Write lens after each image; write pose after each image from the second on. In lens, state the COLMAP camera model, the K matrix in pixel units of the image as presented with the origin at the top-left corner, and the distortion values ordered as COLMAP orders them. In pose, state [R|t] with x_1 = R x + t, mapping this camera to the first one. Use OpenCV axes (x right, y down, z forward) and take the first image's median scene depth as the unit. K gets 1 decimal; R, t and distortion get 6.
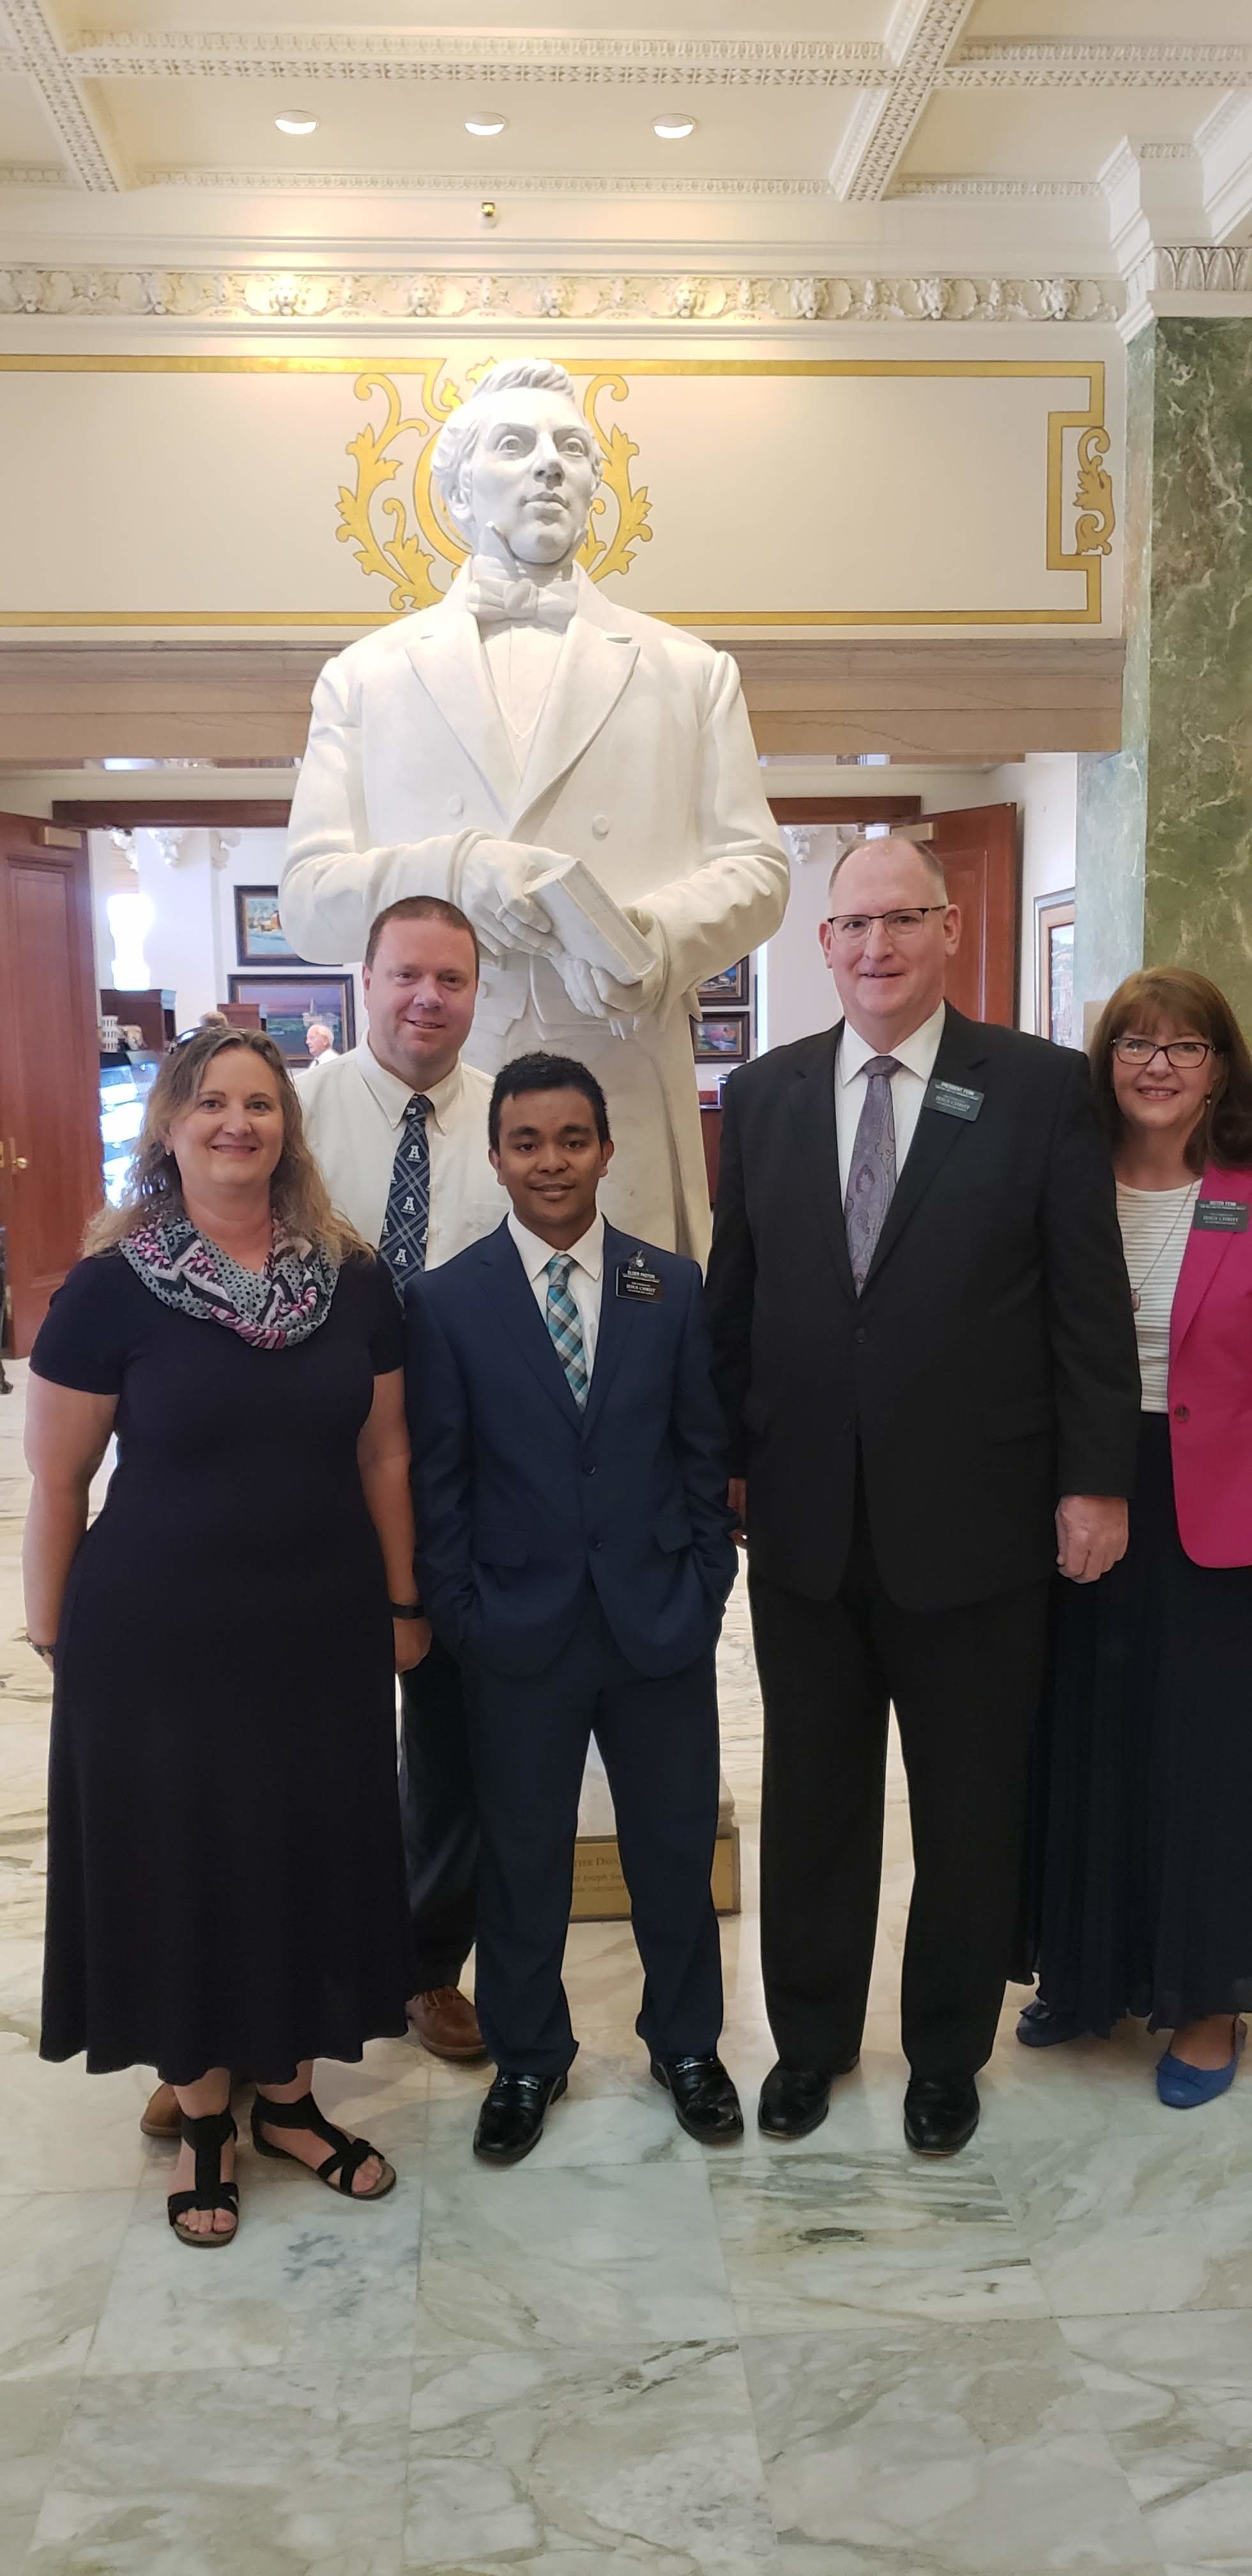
lens RADIAL K [[2133.0, 0, 626.0], [0, 2133.0, 1288.0], [0, 0, 1]] dist [0.025388, -0.061932]
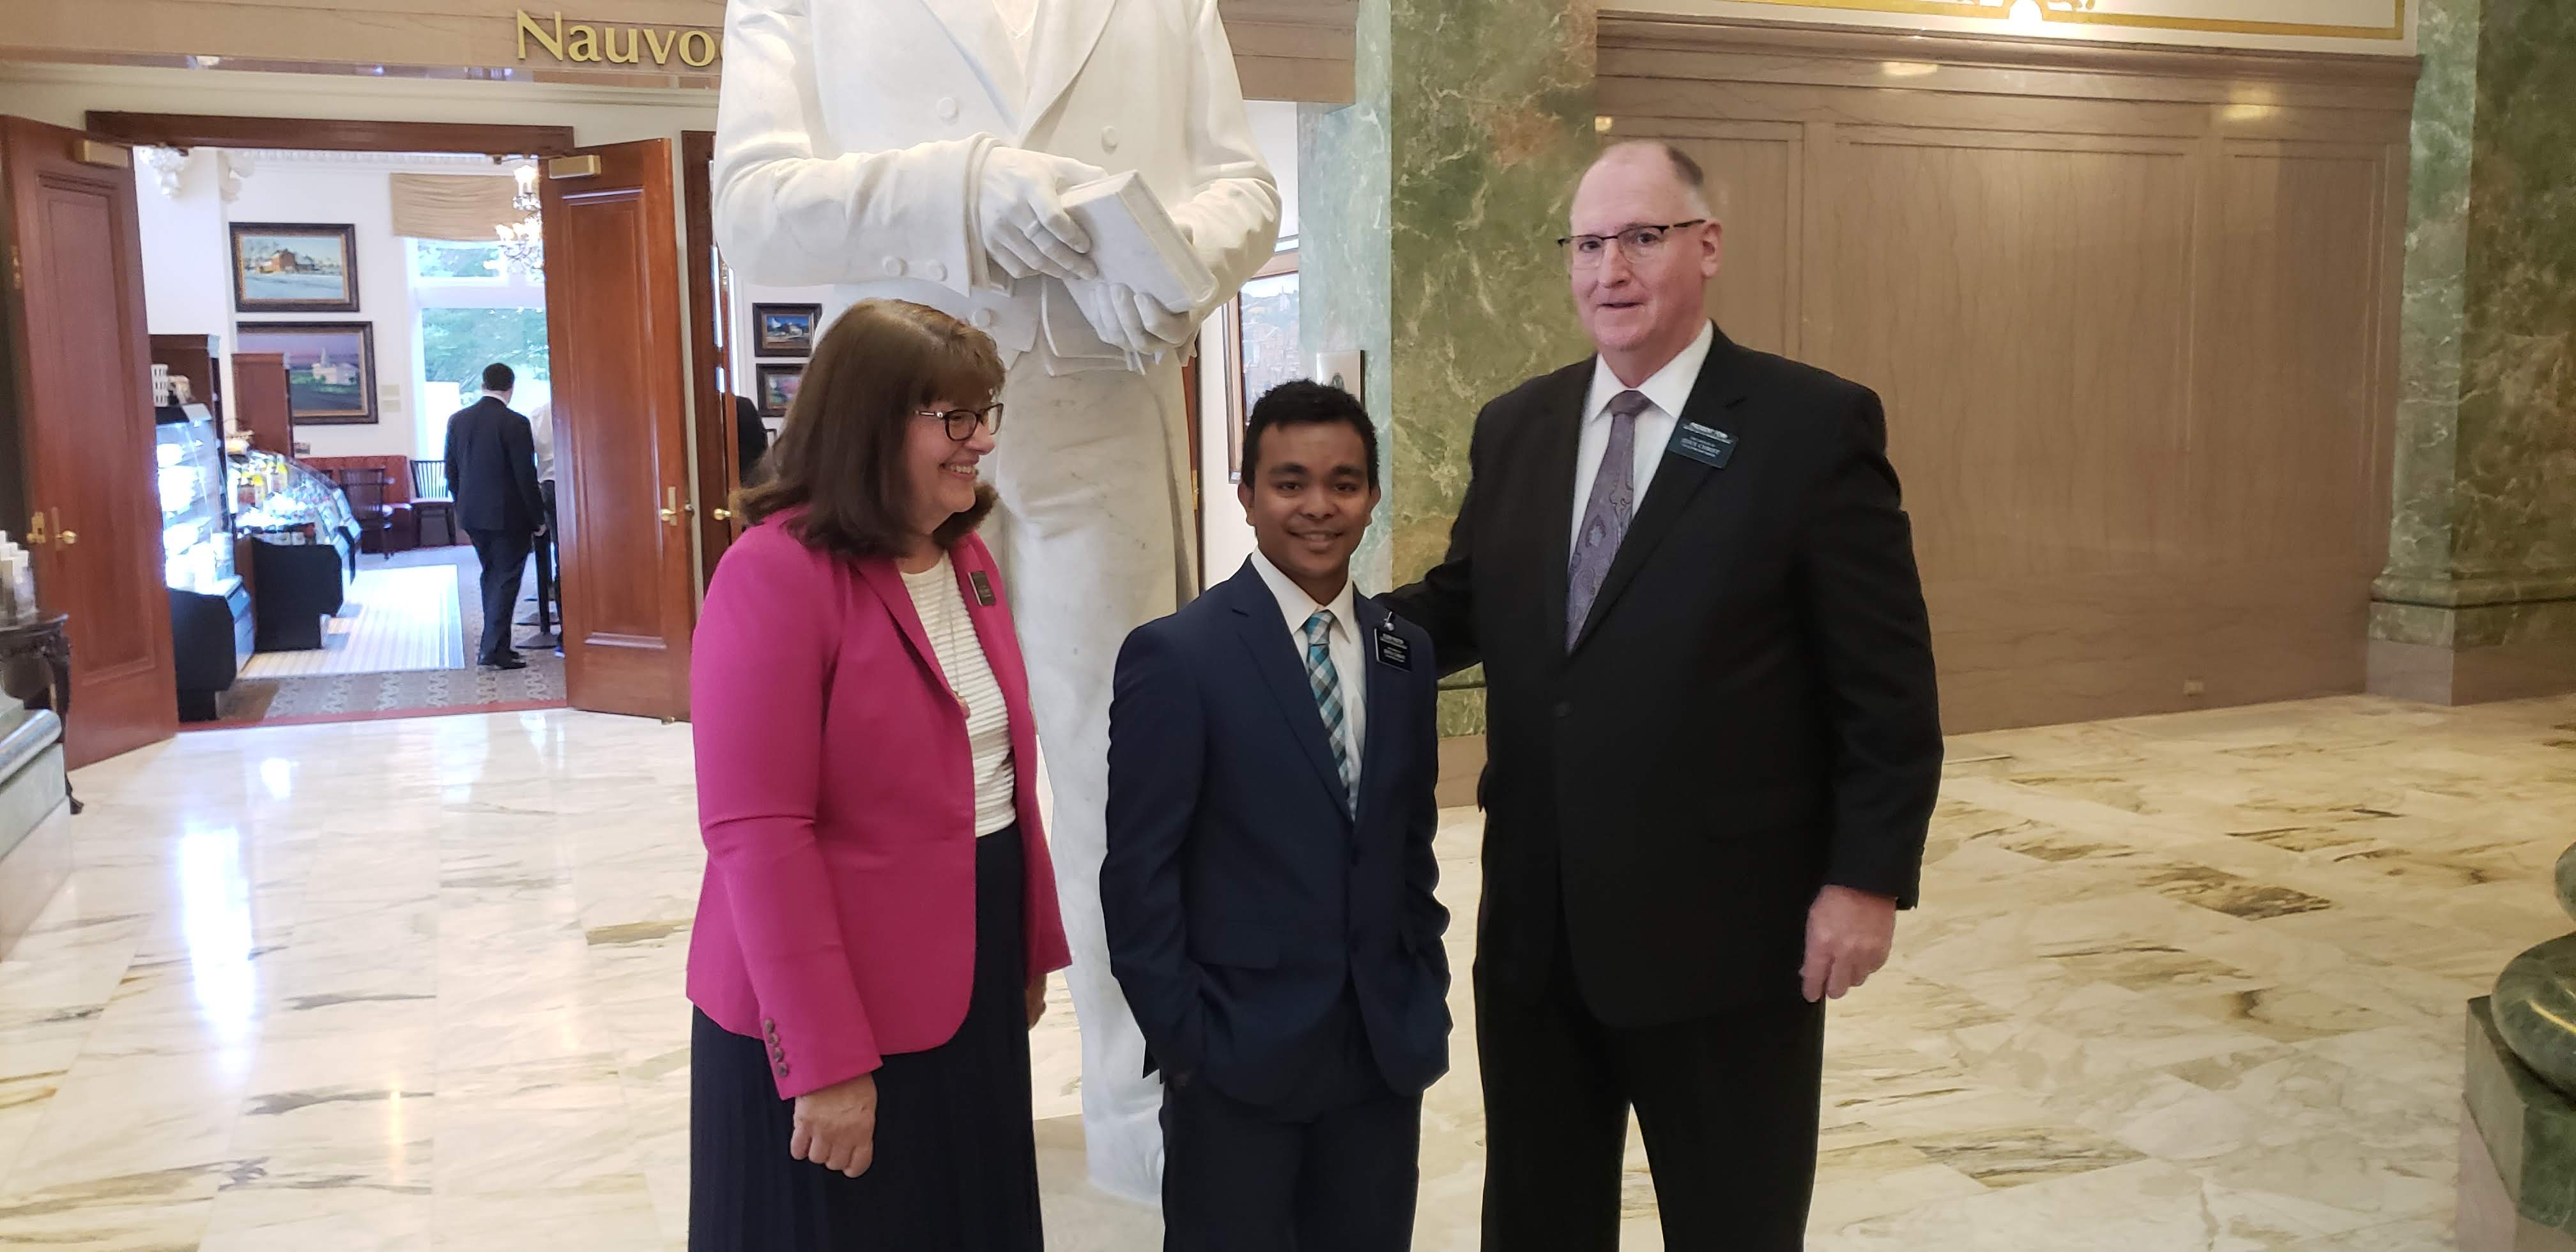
lens RADIAL K [[2133.0, 0, 1288.0], [0, 2133.0, 626.0], [0, 0, 1]] dist [0.025388, -0.061932]
pose [[0.949243, -0.031756, 0.312936, -0.219590], [0.035476, 0.999351, -0.006198, -0.002986], [-0.312536, 0.016985, 0.949754, 0.122316]]
